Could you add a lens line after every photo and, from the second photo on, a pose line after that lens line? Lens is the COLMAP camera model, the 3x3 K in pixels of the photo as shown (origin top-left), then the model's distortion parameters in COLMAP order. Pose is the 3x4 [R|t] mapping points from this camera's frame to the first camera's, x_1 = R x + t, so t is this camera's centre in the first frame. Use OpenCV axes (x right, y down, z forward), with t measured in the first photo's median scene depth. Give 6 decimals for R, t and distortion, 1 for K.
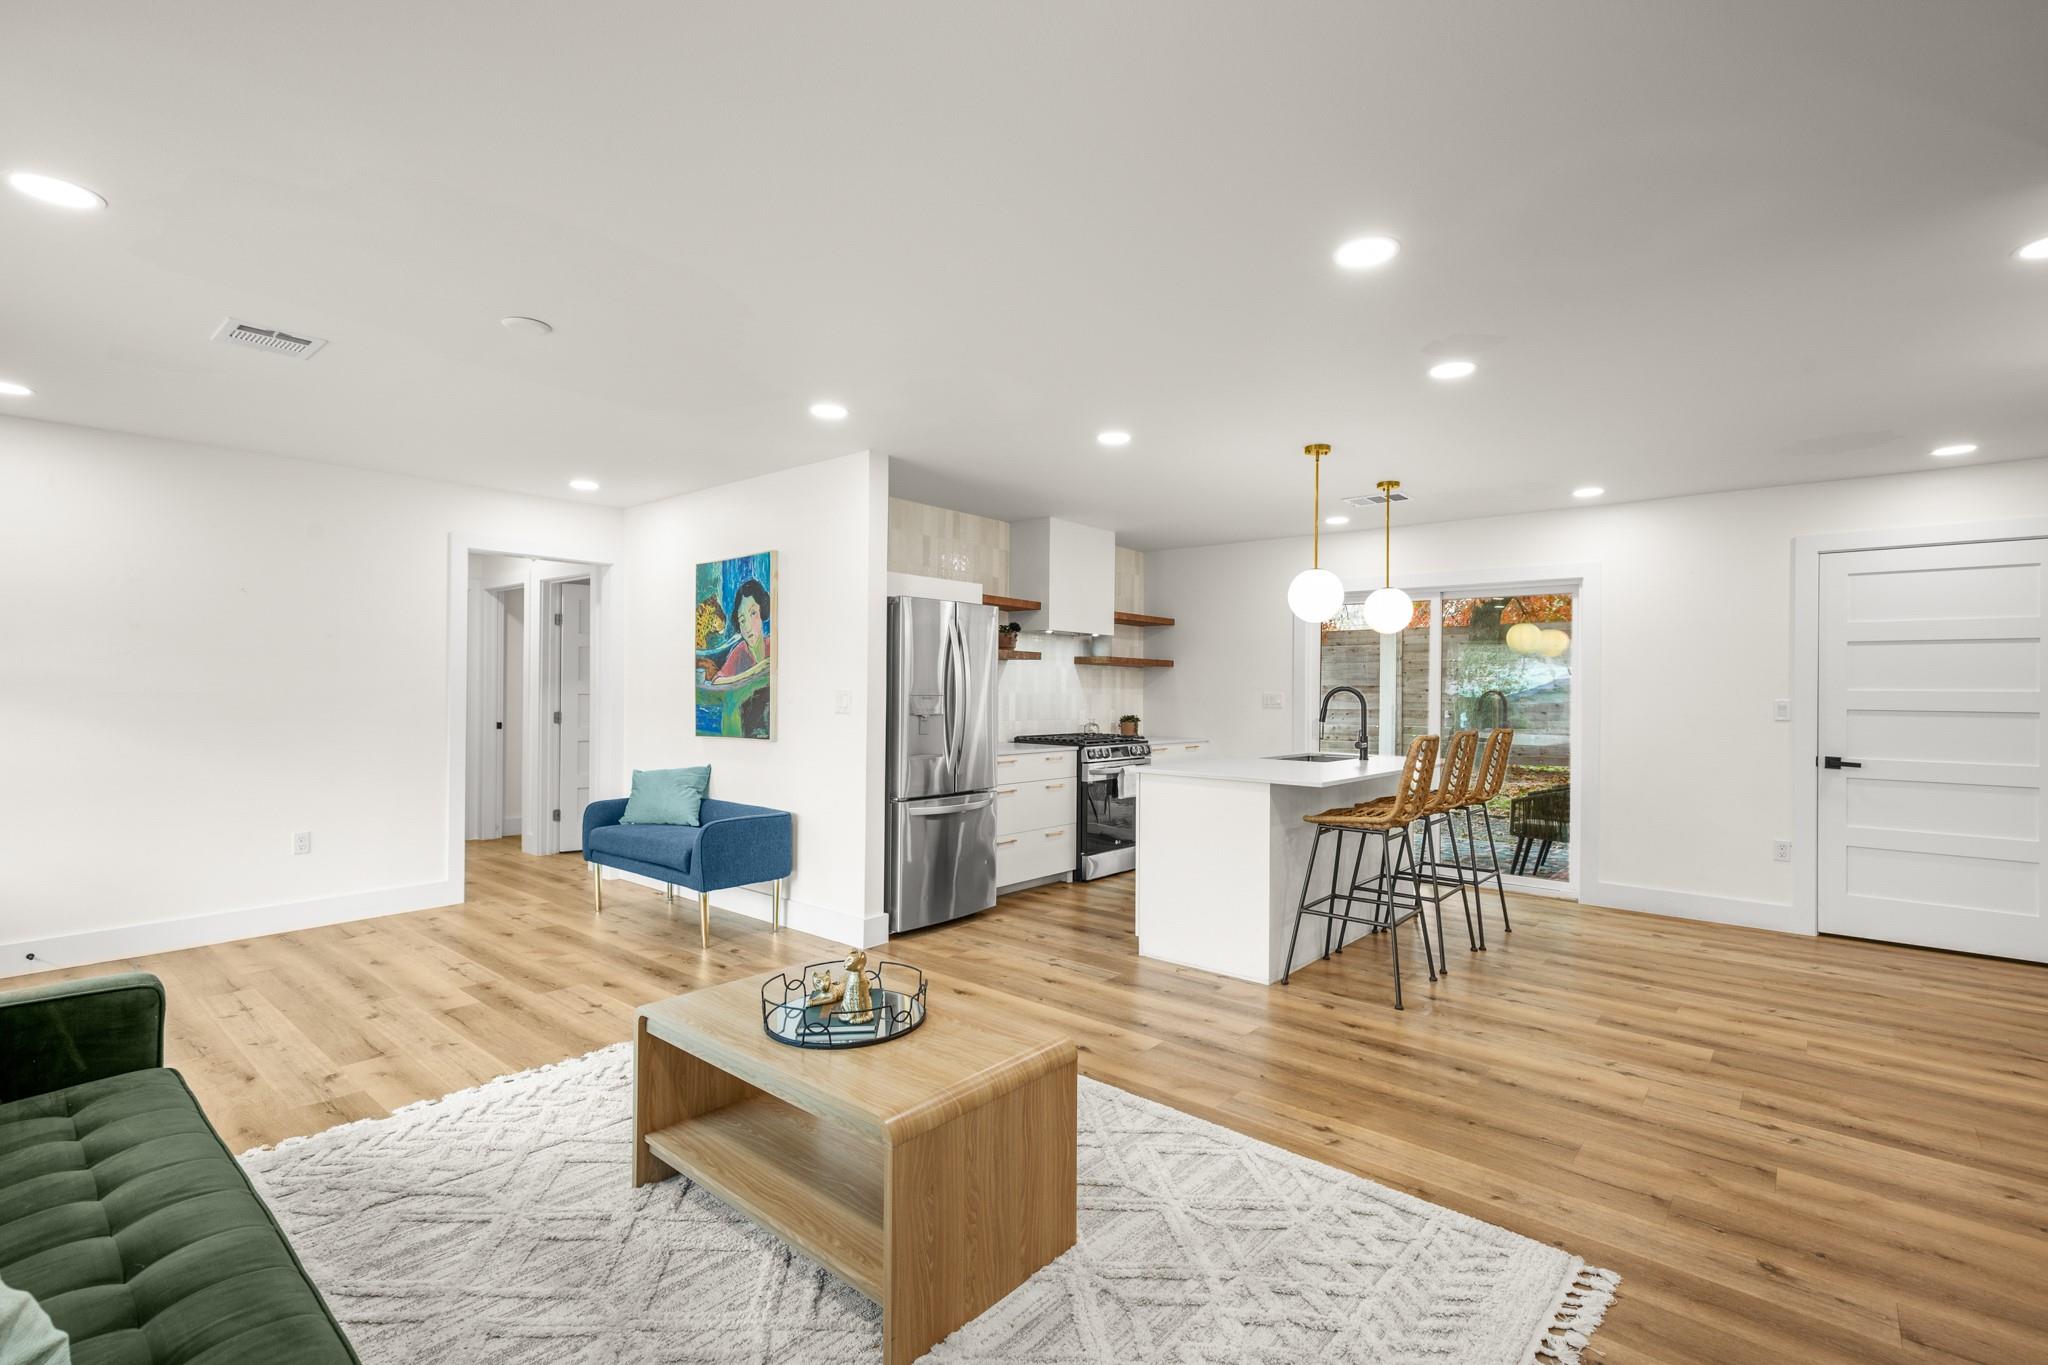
lens RADIAL K [[940.5, 0, 1010.0], [0, 940.5, 682.5], [0, 0, 1]] dist [-0.000144, 0.003882]
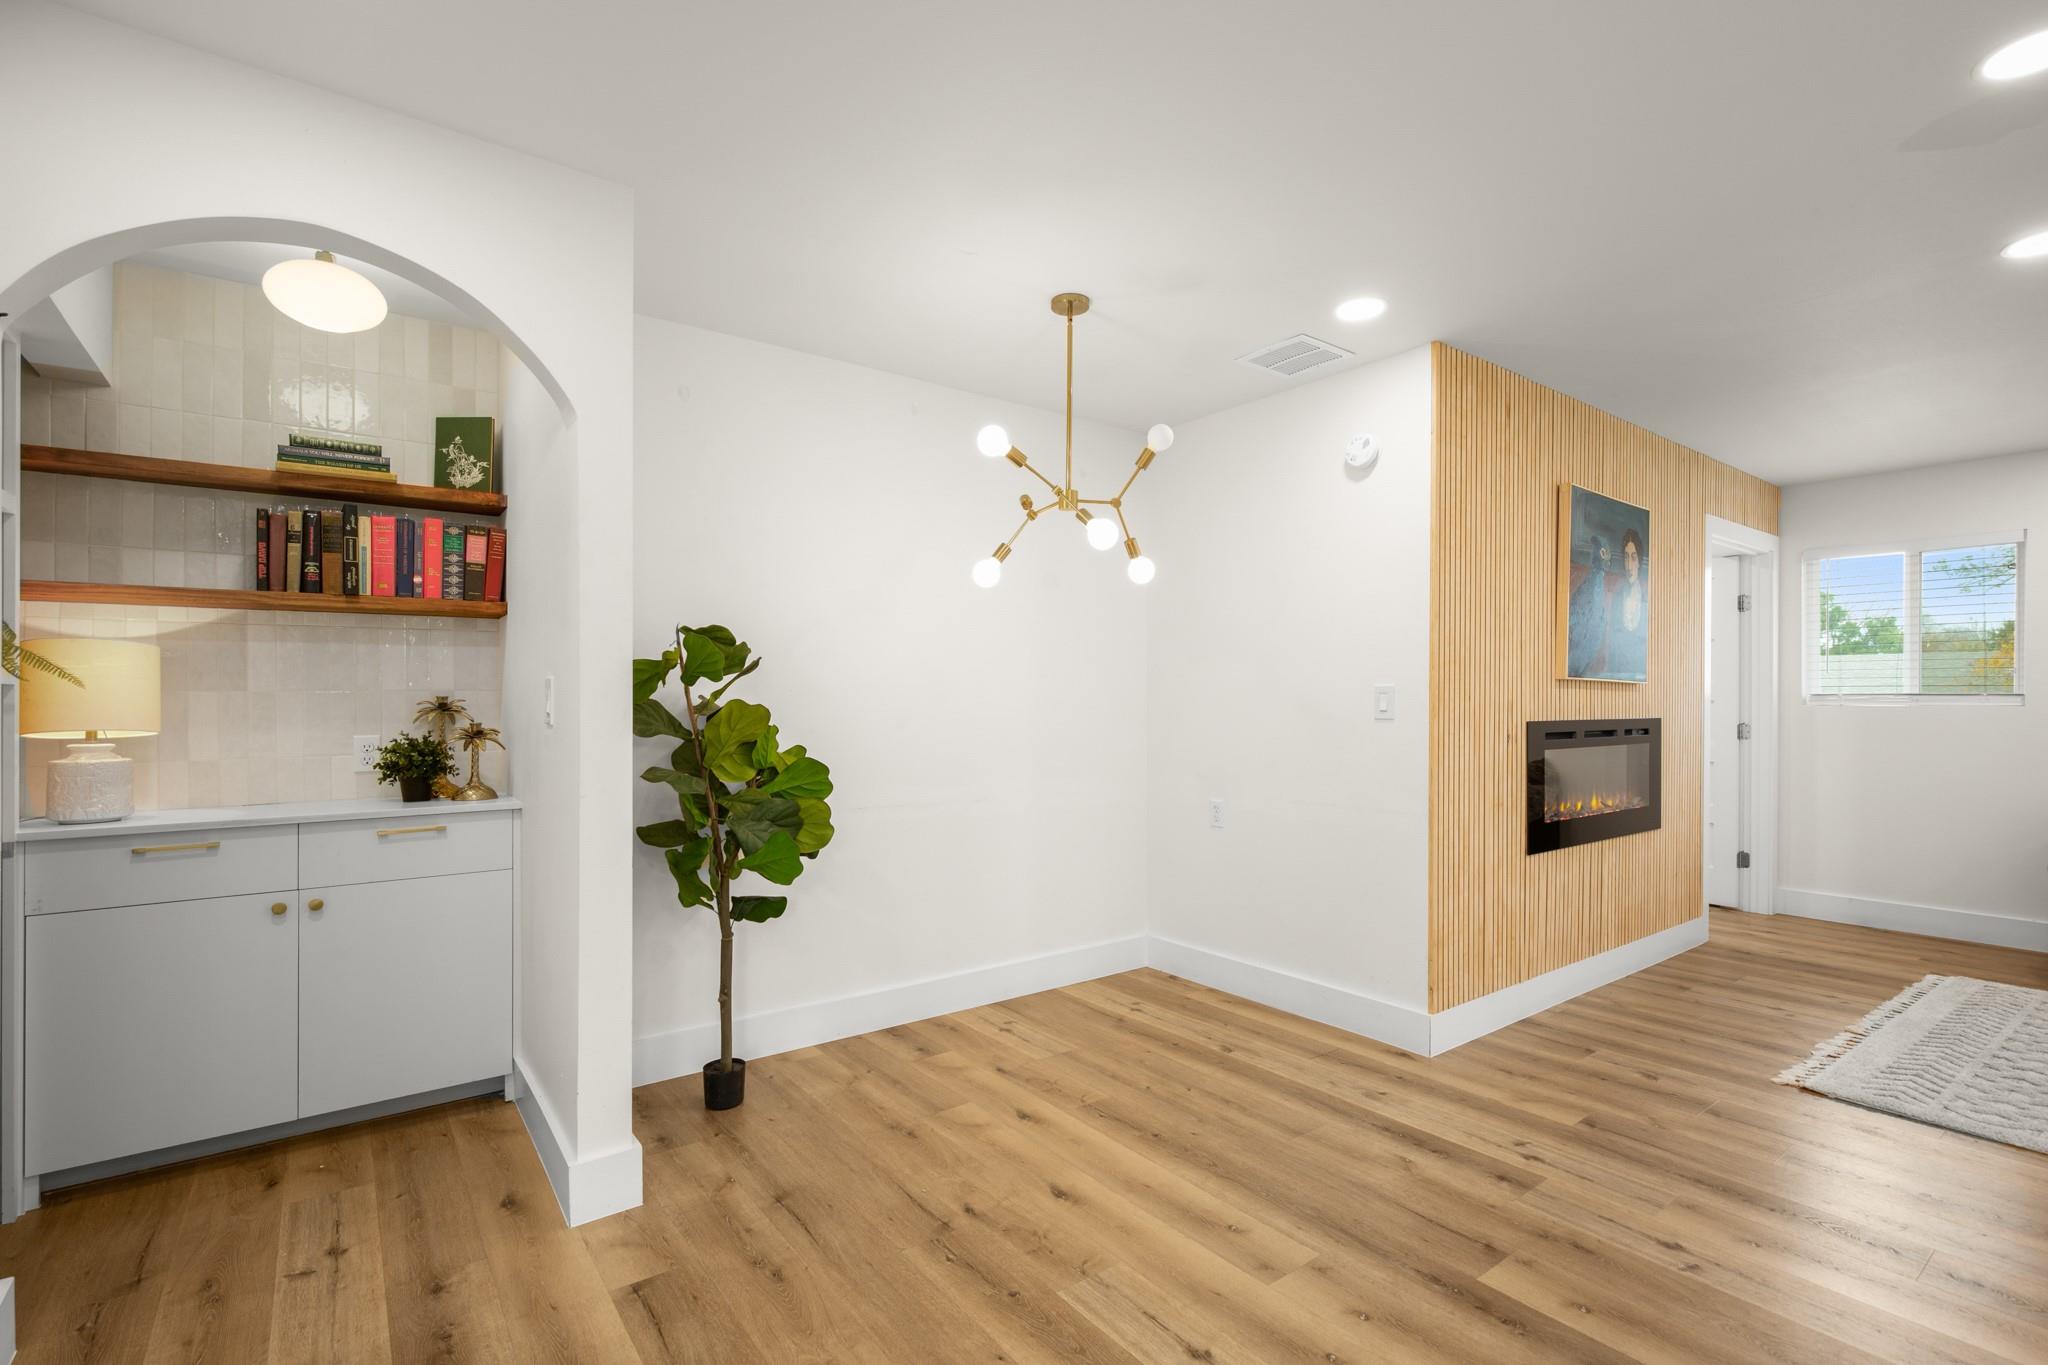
lens RADIAL K [[940.5, 0, 1026.4], [0, 940.5, 694.7], [0, 0, 1]] dist [-0.000144, 0.003882]
pose [[-0.977899, -0.009418, 0.208864, 0.549977], [-0.011812, 0.999878, -0.010217, 0.023238], [-0.208742, -0.012458, -0.977891, 0.996215]]
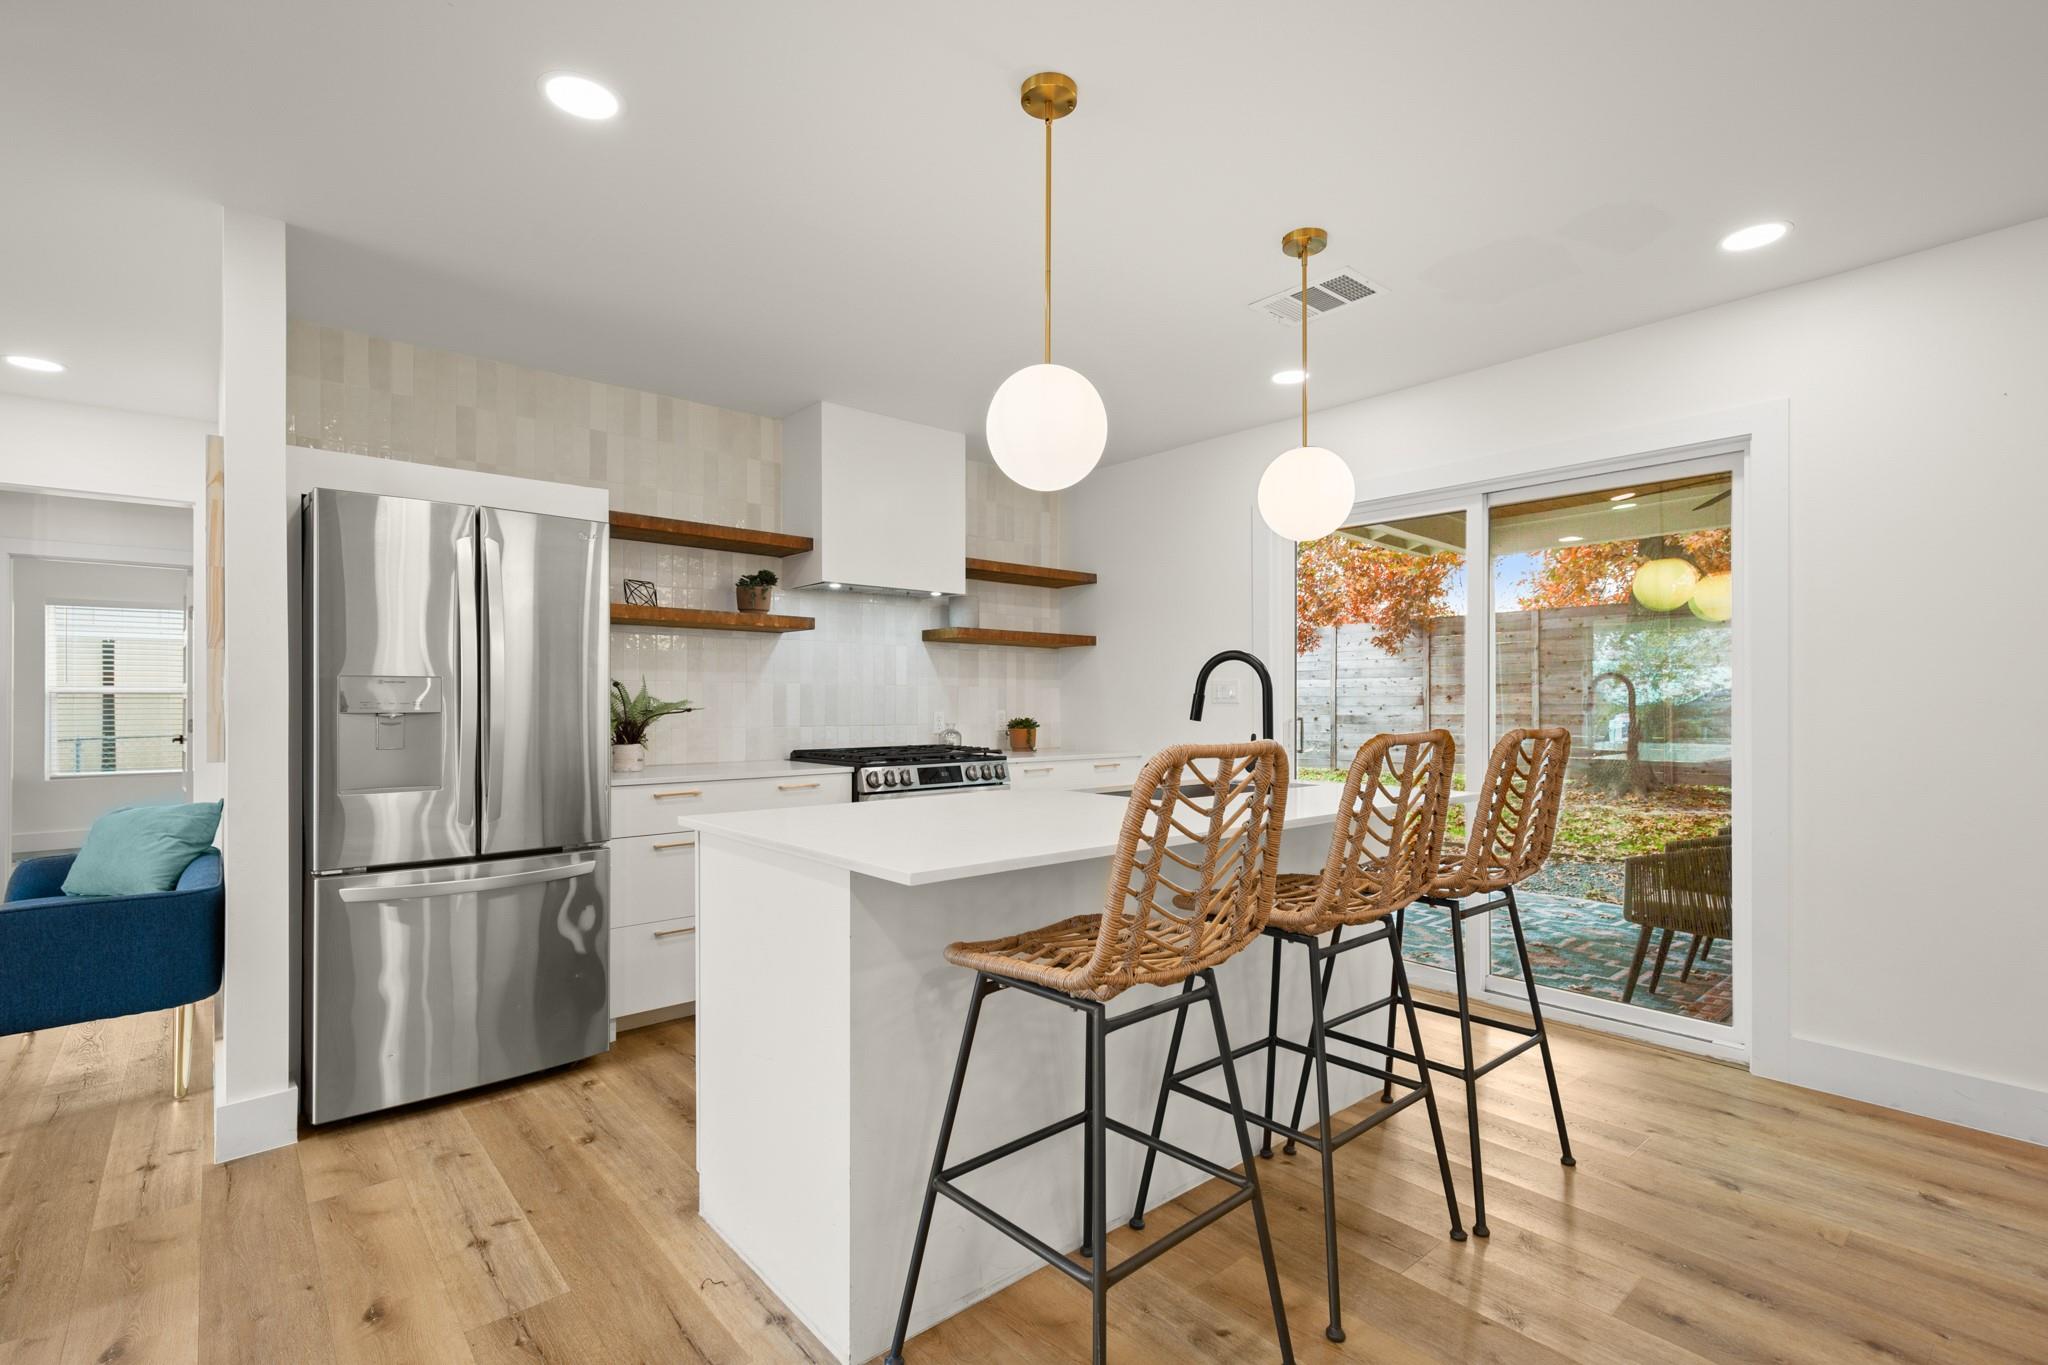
lens RADIAL K [[940.5, 0, 1028.0], [0, 940.5, 697.2], [0, 0, 1]] dist [-0.000144, 0.003882]
pose [[0.989223, -0.014837, -0.145663, 0.305300], [0.014903, 0.999889, -0.000636, 0.027116], [0.145656, -0.001541, 0.989334, 0.454634]]
